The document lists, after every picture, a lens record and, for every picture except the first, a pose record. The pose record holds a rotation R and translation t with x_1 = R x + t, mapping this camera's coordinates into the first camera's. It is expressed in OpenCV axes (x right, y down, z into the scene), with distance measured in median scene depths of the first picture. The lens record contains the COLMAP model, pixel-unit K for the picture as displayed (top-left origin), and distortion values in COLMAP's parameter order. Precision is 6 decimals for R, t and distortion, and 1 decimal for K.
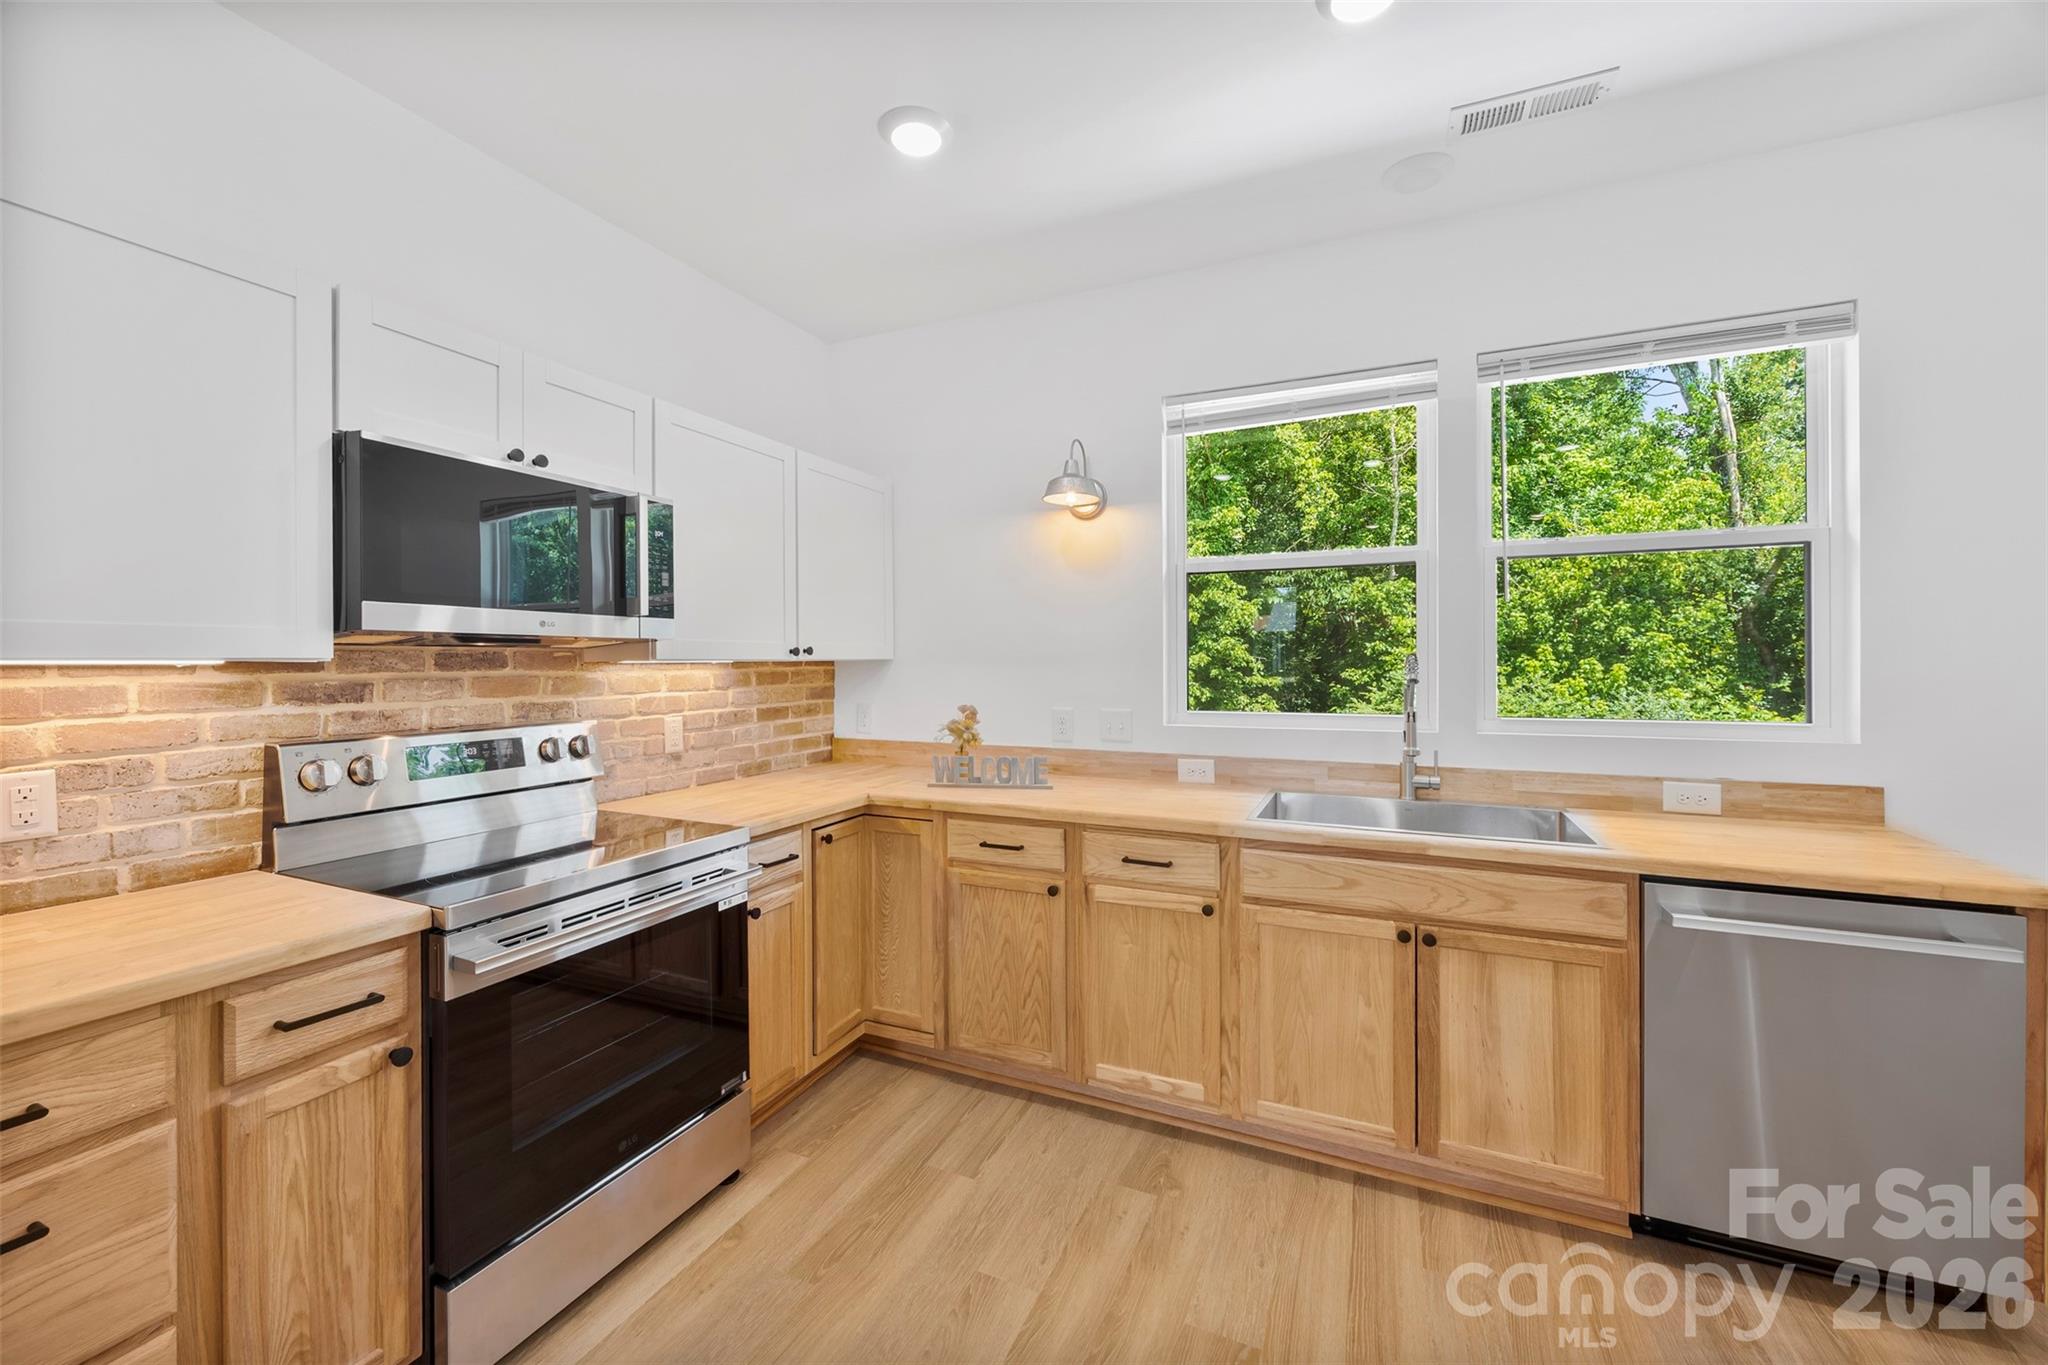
lens RADIAL K [[790.5, 0, 1019.2], [0, 790.5, 663.7], [0, 0, 1]] dist [-0.002333, -0.000646]
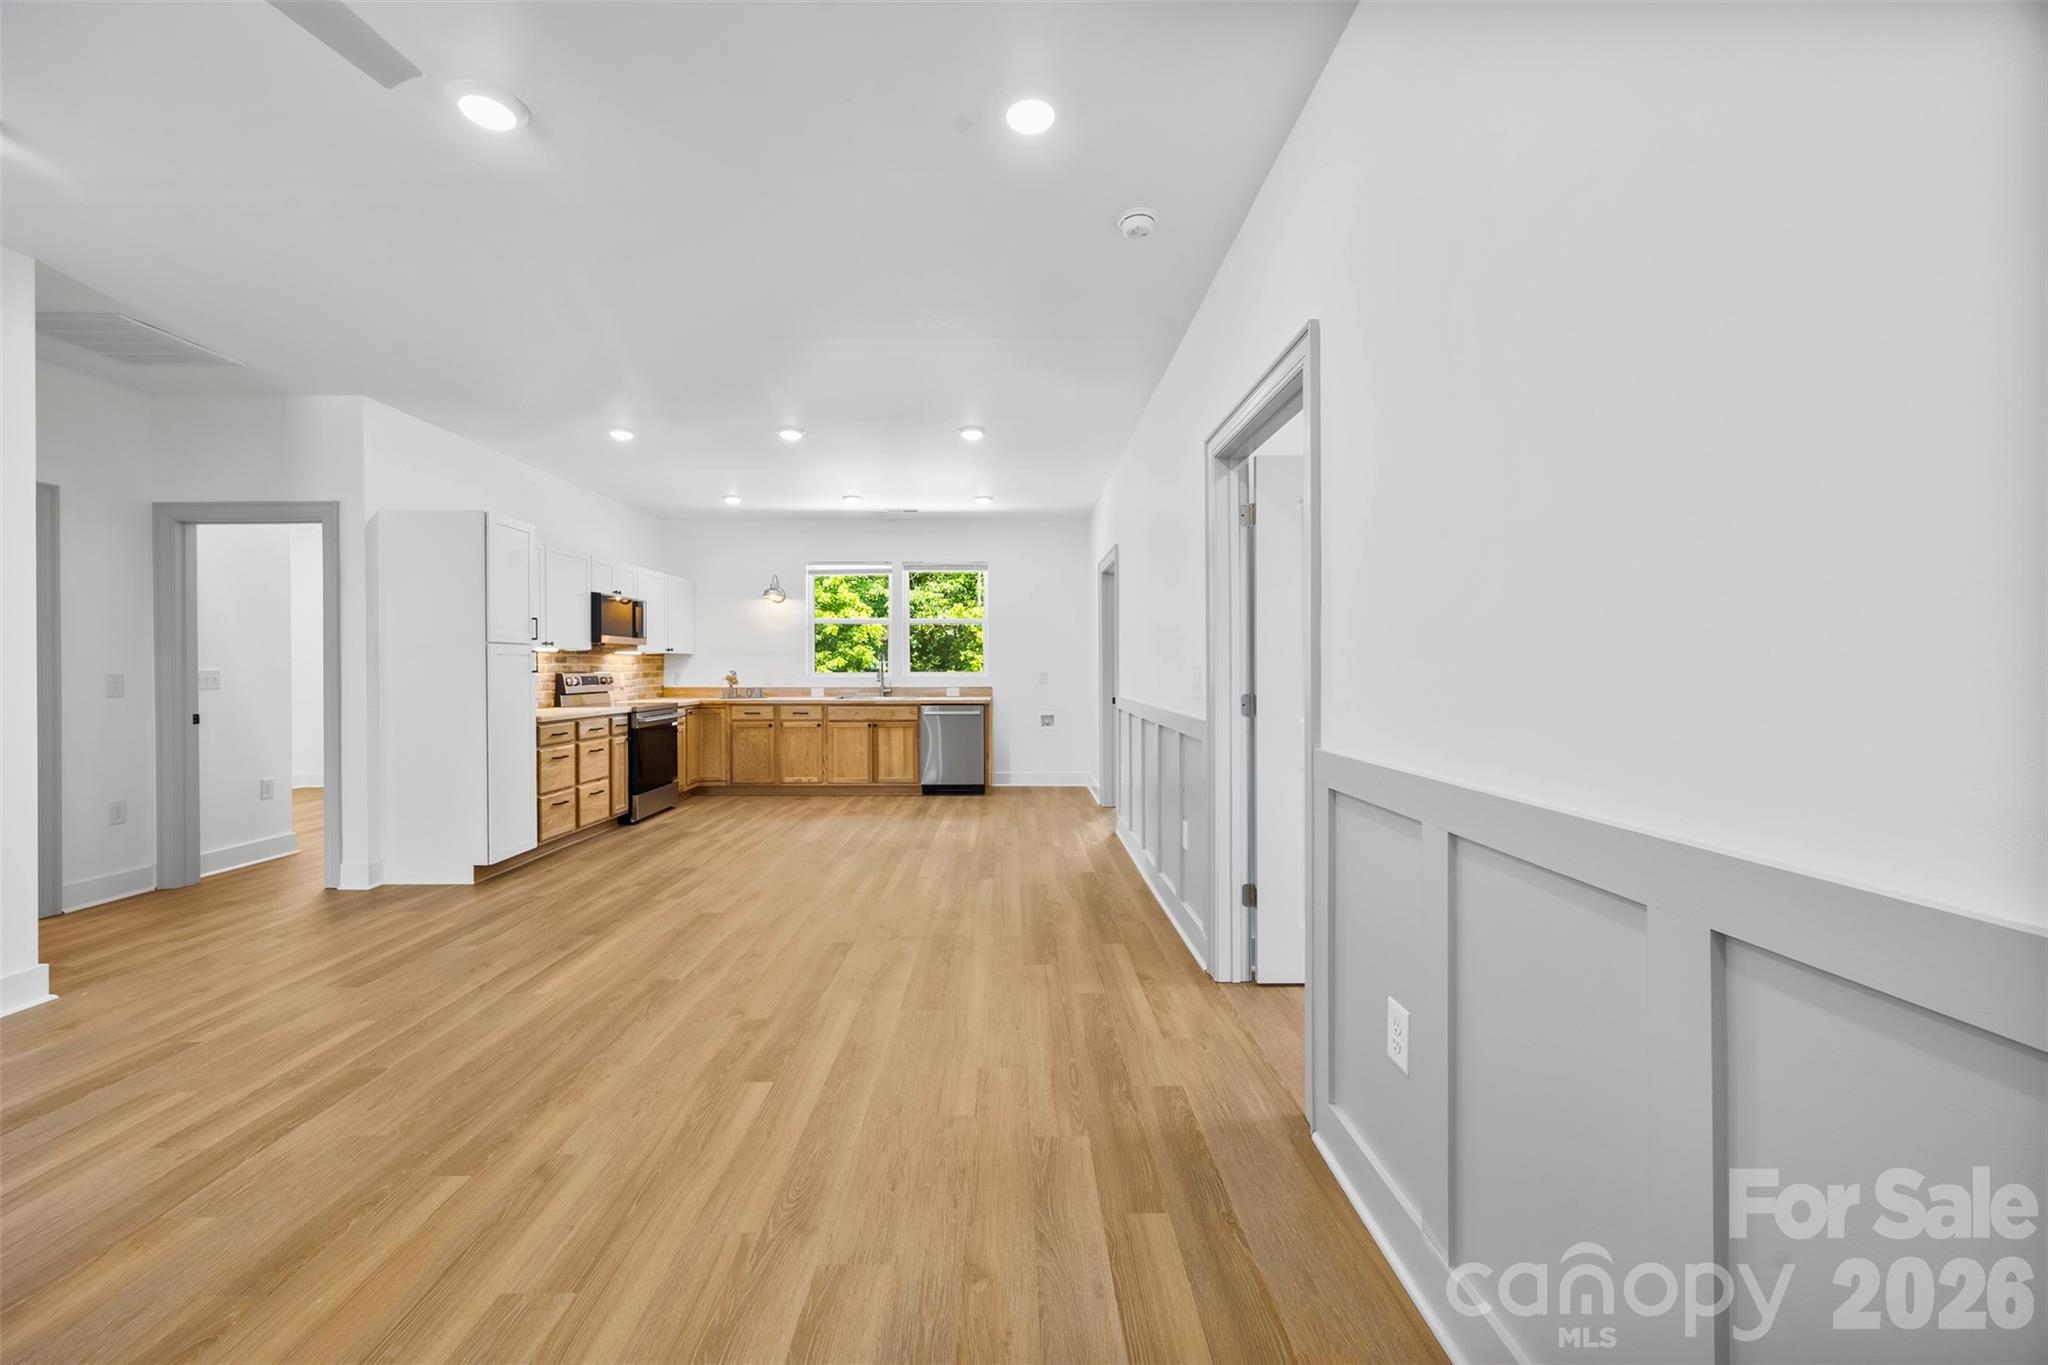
lens RADIAL K [[790.5, 0, 1019.6], [0, 790.5, 670.8], [0, 0, 1]] dist [-0.002333, -0.000646]
pose [[0.904718, -0.001120, 0.426010, -0.411747], [0.001459, 0.999999, -0.000471, 0.070345], [-0.426009, 0.001048, 0.904718, -2.348574]]
